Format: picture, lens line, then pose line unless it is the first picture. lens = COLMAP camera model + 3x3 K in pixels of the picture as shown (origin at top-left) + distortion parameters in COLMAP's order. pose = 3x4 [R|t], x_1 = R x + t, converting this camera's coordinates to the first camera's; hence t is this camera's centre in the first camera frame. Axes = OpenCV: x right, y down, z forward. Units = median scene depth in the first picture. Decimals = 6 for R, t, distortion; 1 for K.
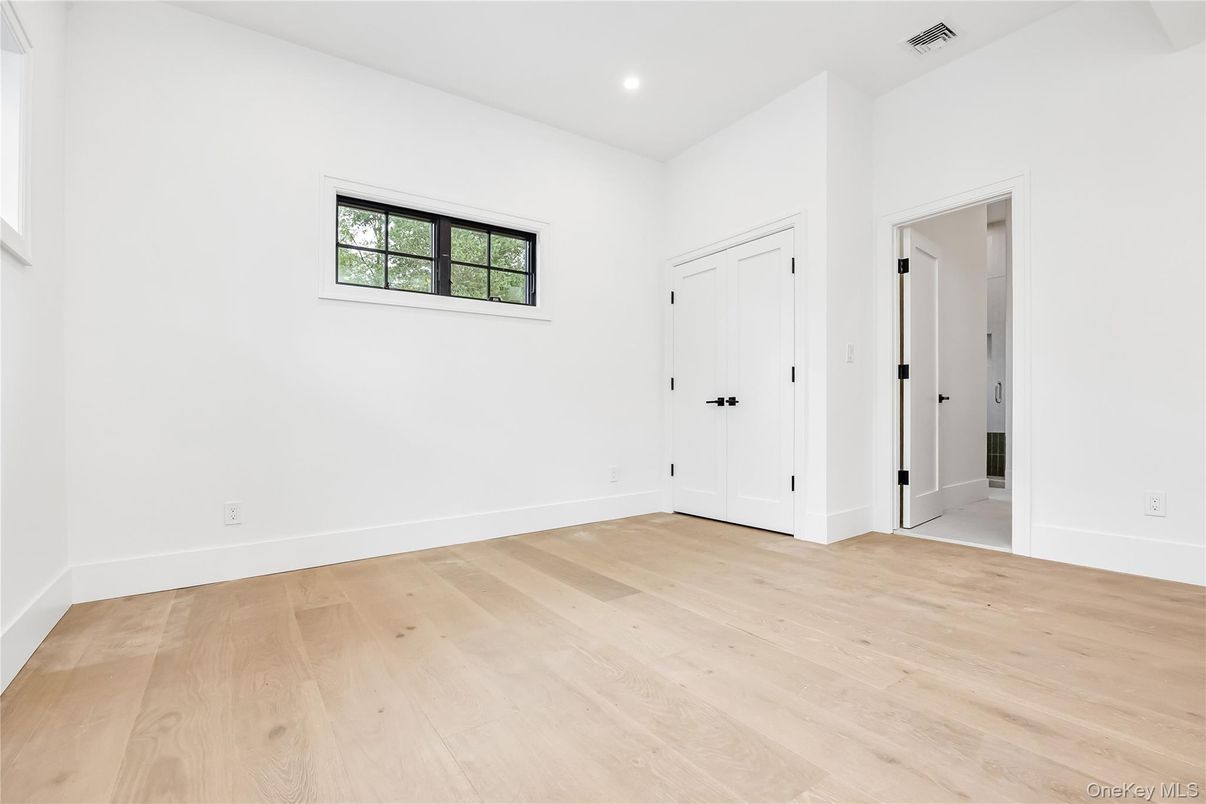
lens RADIAL K [[546.5, 0, 602.4], [0, 546.5, 401.4], [0, 0, 1]] dist [-0.005896, -0.000156]
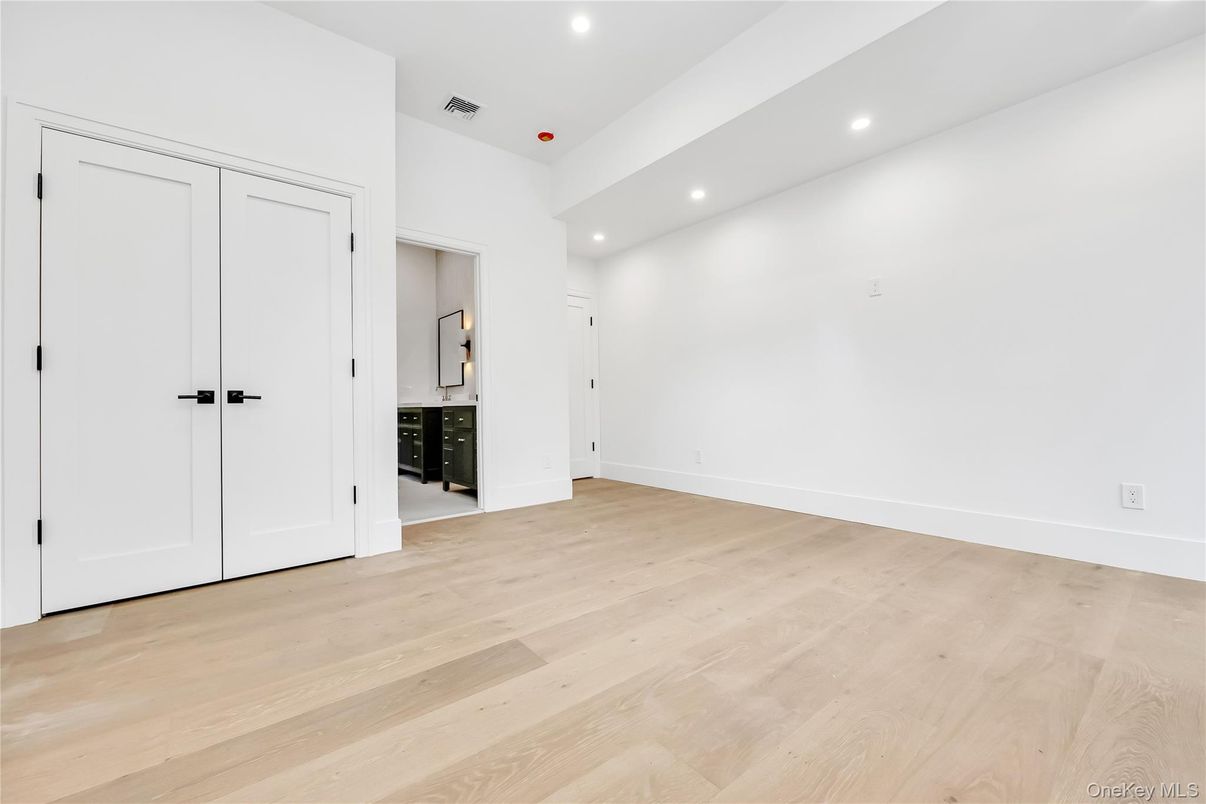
lens RADIAL K [[500.1, 0, 601.0], [0, 500.1, 412.1], [0, 0, 1]] dist [-0.000169, -0.000566]
pose [[-0.082448, 0.003808, 0.996588, -0.658745], [-0.003999, 0.999983, -0.004152, 0.030841], [-0.996587, -0.004328, -0.082431, 0.962307]]
